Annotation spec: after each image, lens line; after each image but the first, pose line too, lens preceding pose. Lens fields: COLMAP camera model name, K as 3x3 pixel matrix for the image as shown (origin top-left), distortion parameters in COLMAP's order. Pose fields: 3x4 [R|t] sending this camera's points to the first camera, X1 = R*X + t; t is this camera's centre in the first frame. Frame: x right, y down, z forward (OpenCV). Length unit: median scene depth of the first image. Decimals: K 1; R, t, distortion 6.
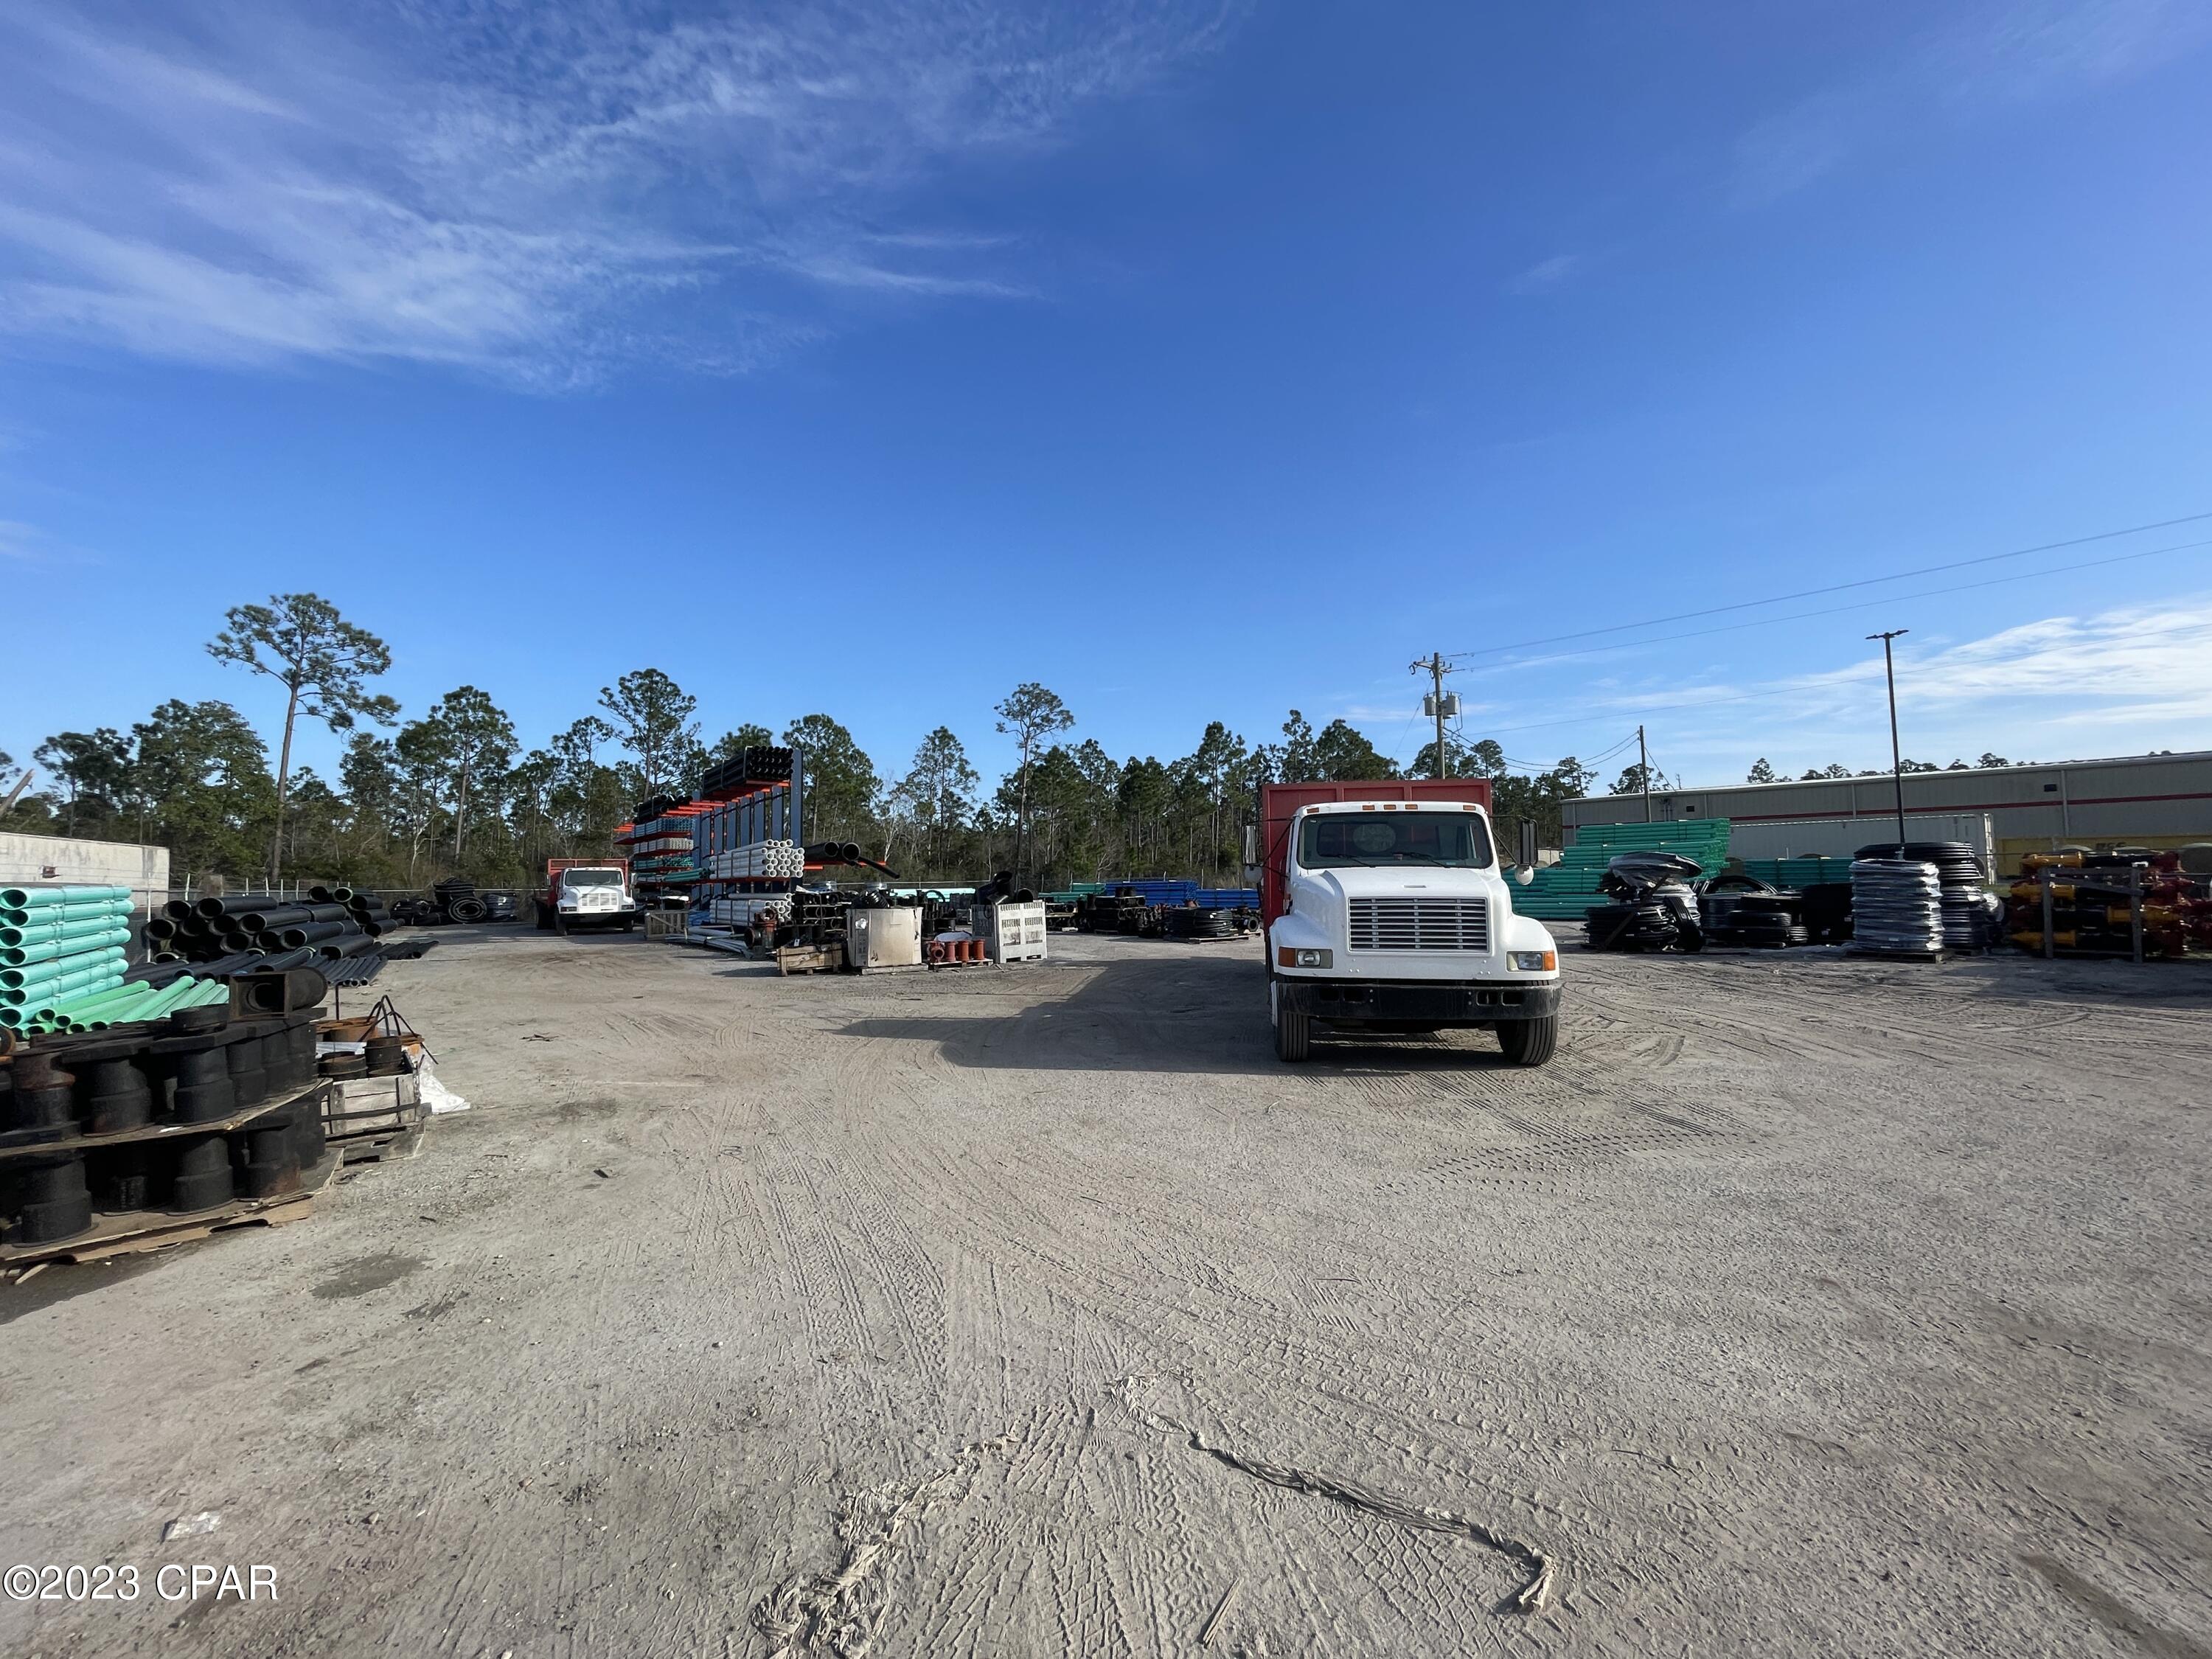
lens RADIAL K [[896.5, 0, 1106.0], [0, 896.5, 829.5], [0, 0, 1]] dist [-0.005241, 0.000032]
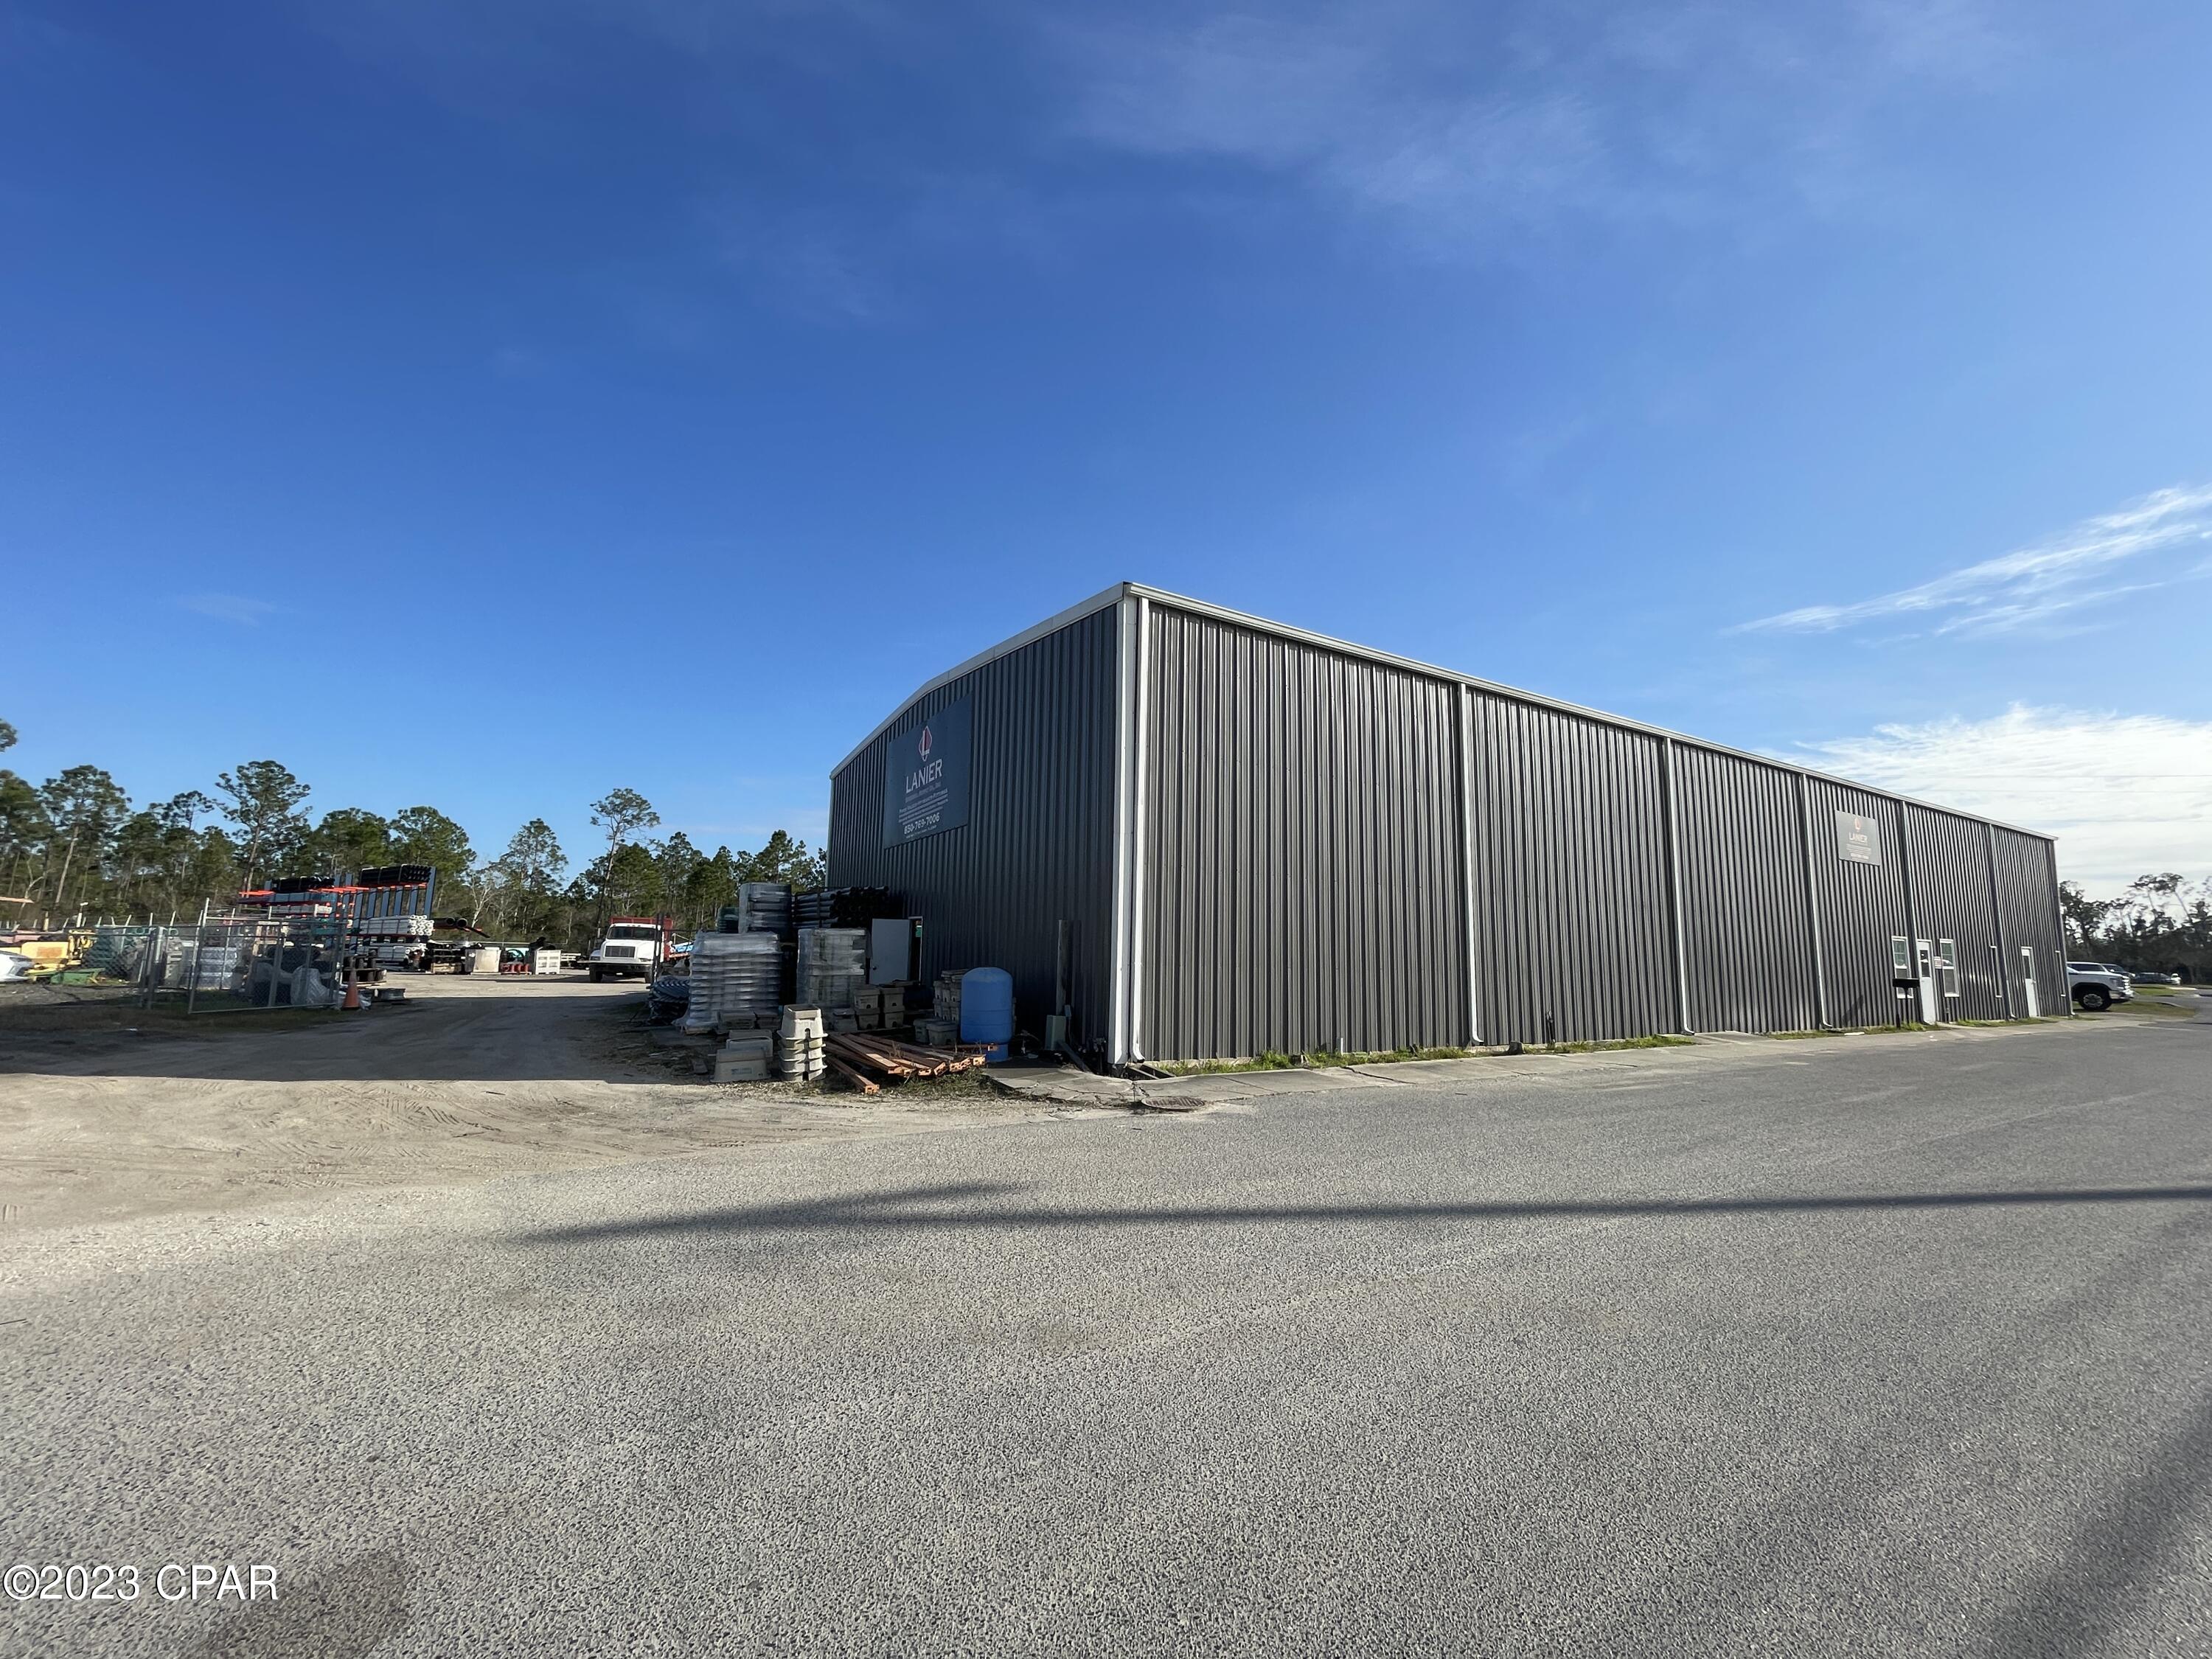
lens RADIAL K [[886.1, 0, 1106.0], [0, 886.1, 829.5], [0, 0, 1]] dist [-0.000515, 0.000032]
pose [[0.924985, 0.088788, 0.369485, 0.110736], [-0.056458, 0.993639, -0.097432, -0.027125], [-0.375785, 0.069263, 0.924115, -0.519384]]
